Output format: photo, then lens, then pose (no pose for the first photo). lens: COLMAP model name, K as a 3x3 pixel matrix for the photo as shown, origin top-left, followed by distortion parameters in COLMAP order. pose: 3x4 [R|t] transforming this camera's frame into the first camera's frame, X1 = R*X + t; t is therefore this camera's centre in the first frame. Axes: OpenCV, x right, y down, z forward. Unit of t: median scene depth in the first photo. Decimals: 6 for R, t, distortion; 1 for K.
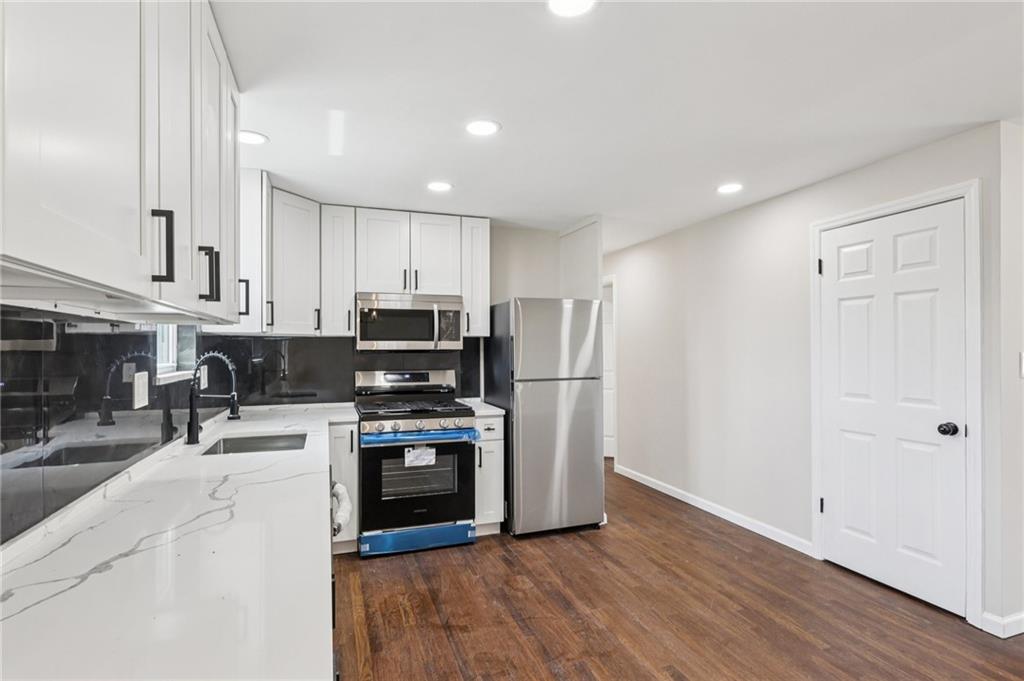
lens RADIAL K [[513.3, 0, 510.4], [0, 513.3, 345.0], [0, 0, 1]] dist [-0.001814, -0.000193]
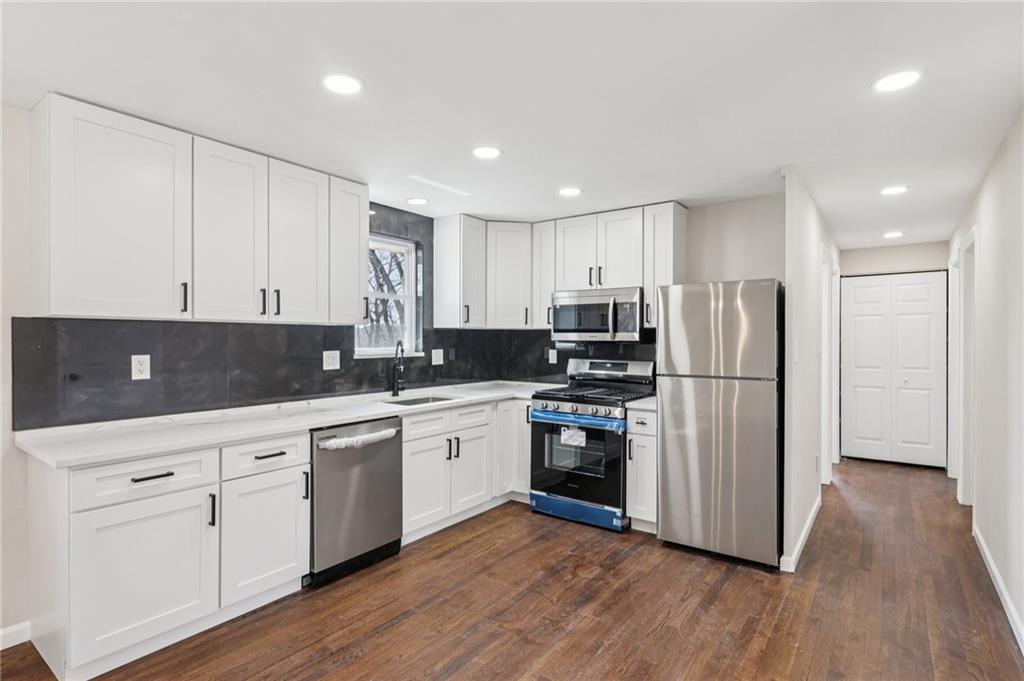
lens RADIAL K [[511.5, 0, 512.0], [0, 511.5, 340.5], [0, 0, 1]] dist [-0.001767, -0.000142]
pose [[0.560640, 0.009193, -0.828009, 0.658940], [-0.001821, 0.999950, 0.009868, -0.001784], [0.828058, -0.004025, 0.560628, 0.268514]]
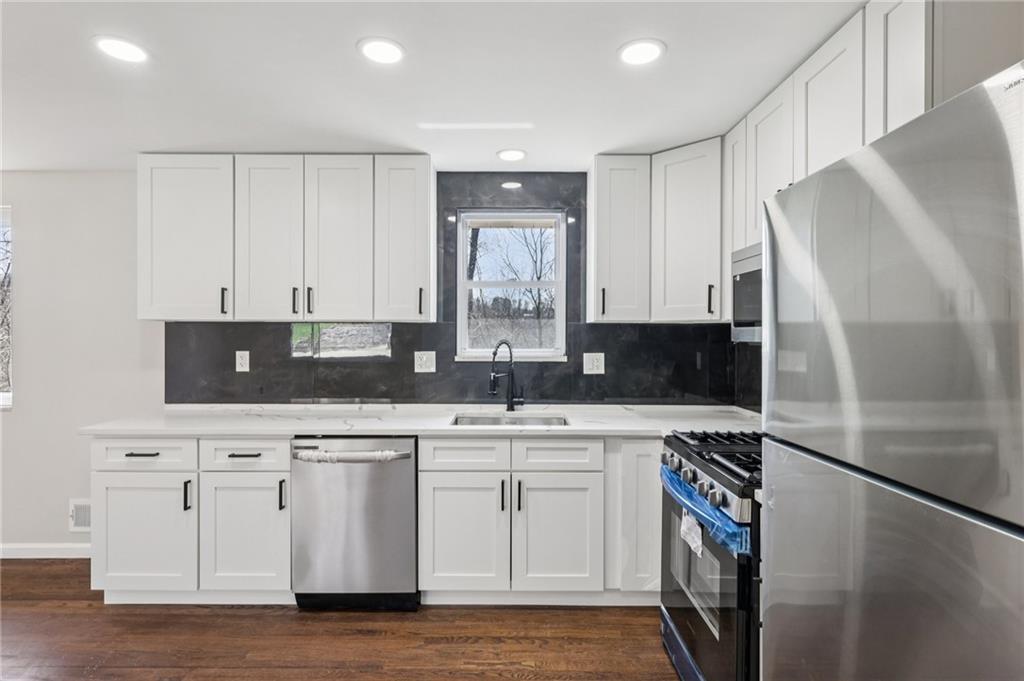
lens RADIAL K [[511.9, 0, 512.6], [0, 511.9, 337.5], [0, 0, 1]] dist [0.000426, 0.000049]
pose [[-0.335813, 0.005668, -0.941912, 0.415078], [0.002041, 0.999984, 0.005290, 0.000446], [0.941927, -0.000146, -0.335819, 0.994985]]
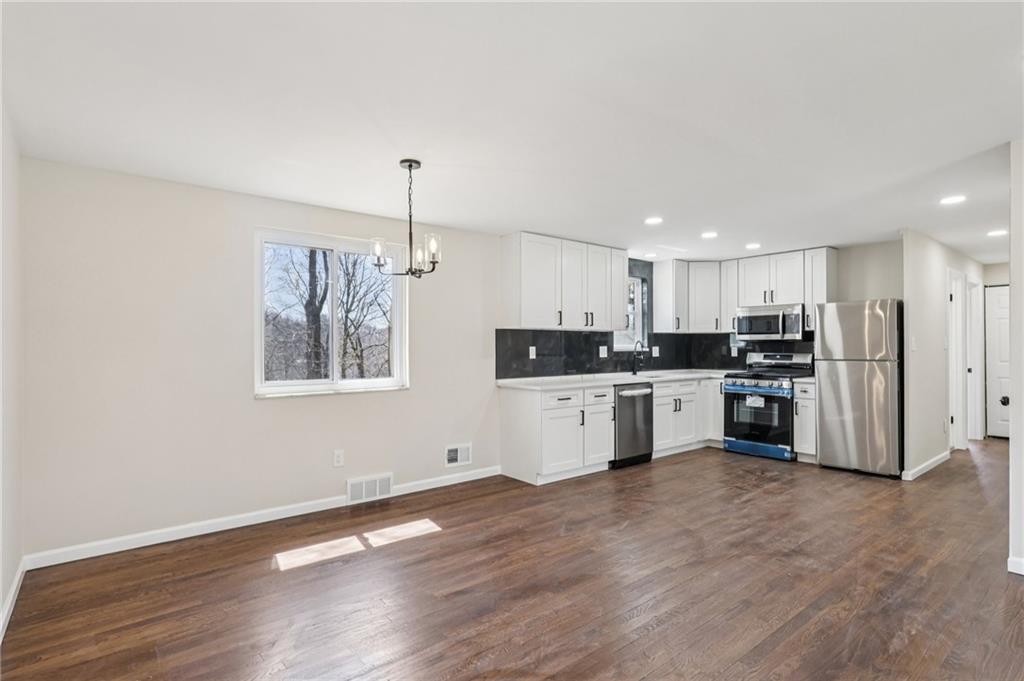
lens RADIAL K [[513.3, 0, 510.4], [0, 513.3, 345.0], [0, 0, 1]] dist [-0.001814, -0.000193]
pose [[0.329051, -0.000535, -0.944312, 1.172832], [0.005275, 0.999985, 0.001271, 0.021272], [0.944297, -0.005399, 0.329049, -0.340841]]
